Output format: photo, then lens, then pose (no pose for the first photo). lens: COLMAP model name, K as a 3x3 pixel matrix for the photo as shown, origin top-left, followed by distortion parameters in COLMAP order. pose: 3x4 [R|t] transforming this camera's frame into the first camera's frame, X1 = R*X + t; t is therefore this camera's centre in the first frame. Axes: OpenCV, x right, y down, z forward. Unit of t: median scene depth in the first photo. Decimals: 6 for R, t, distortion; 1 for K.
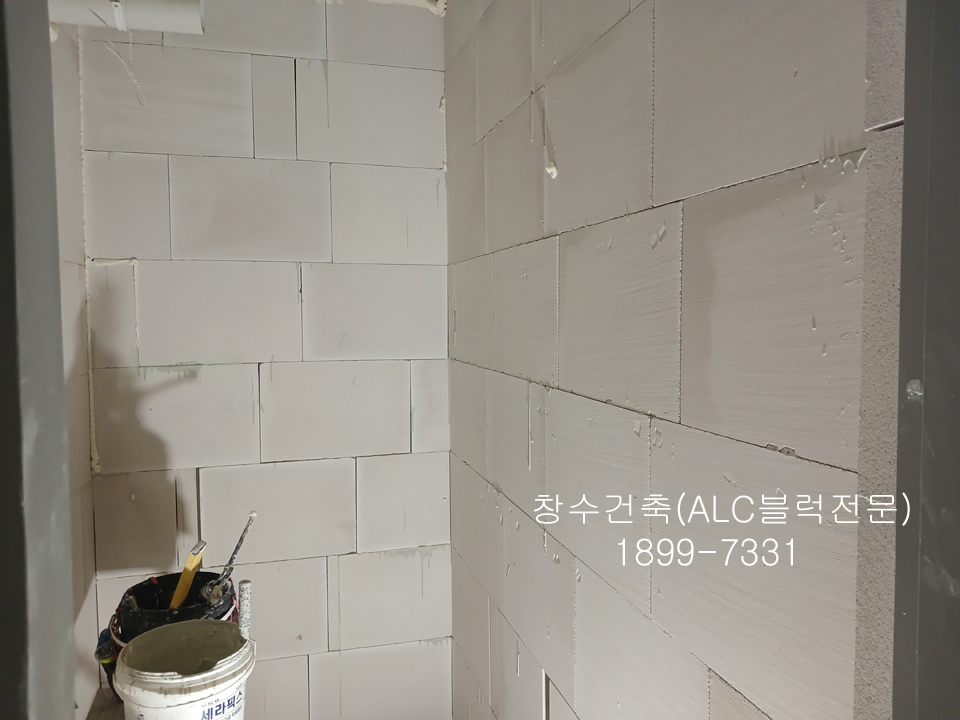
lens RADIAL K [[765.2, 0, 481.7], [0, 765.2, 344.0], [0, 0, 1]] dist [0.061320, -0.101195]
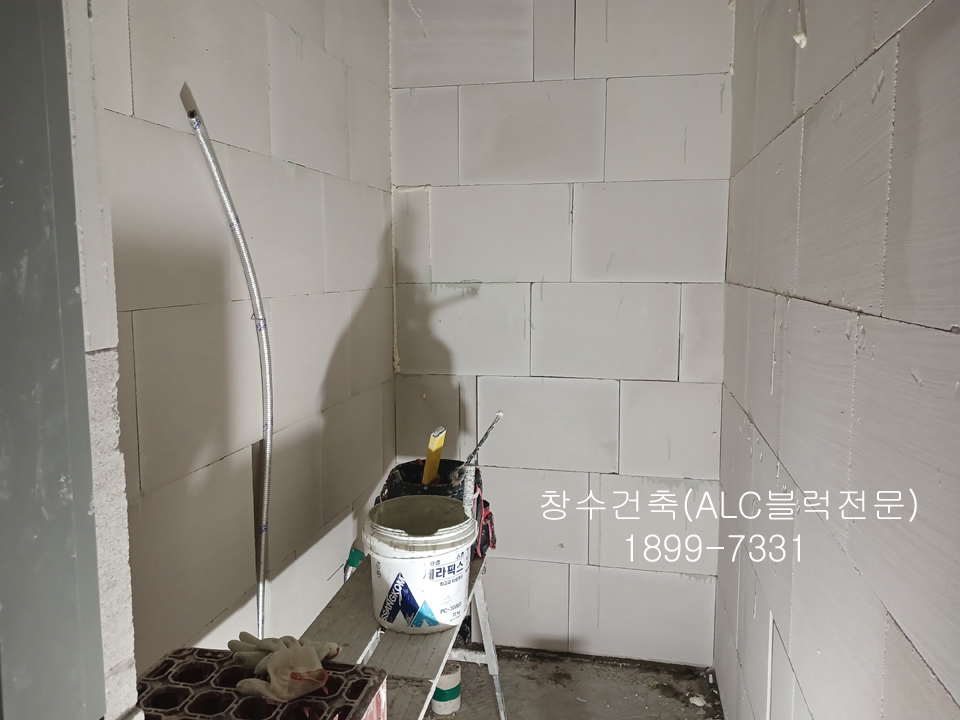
lens RADIAL K [[747.6, 0, 480.0], [0, 747.6, 360.0], [0, 0, 1]] dist [0.130872, -0.293058]
pose [[0.878829, 0.062242, -0.473059, 0.151815], [-0.029708, 0.996669, 0.075945, 0.058181], [0.476211, -0.052689, 0.877751, 0.058998]]
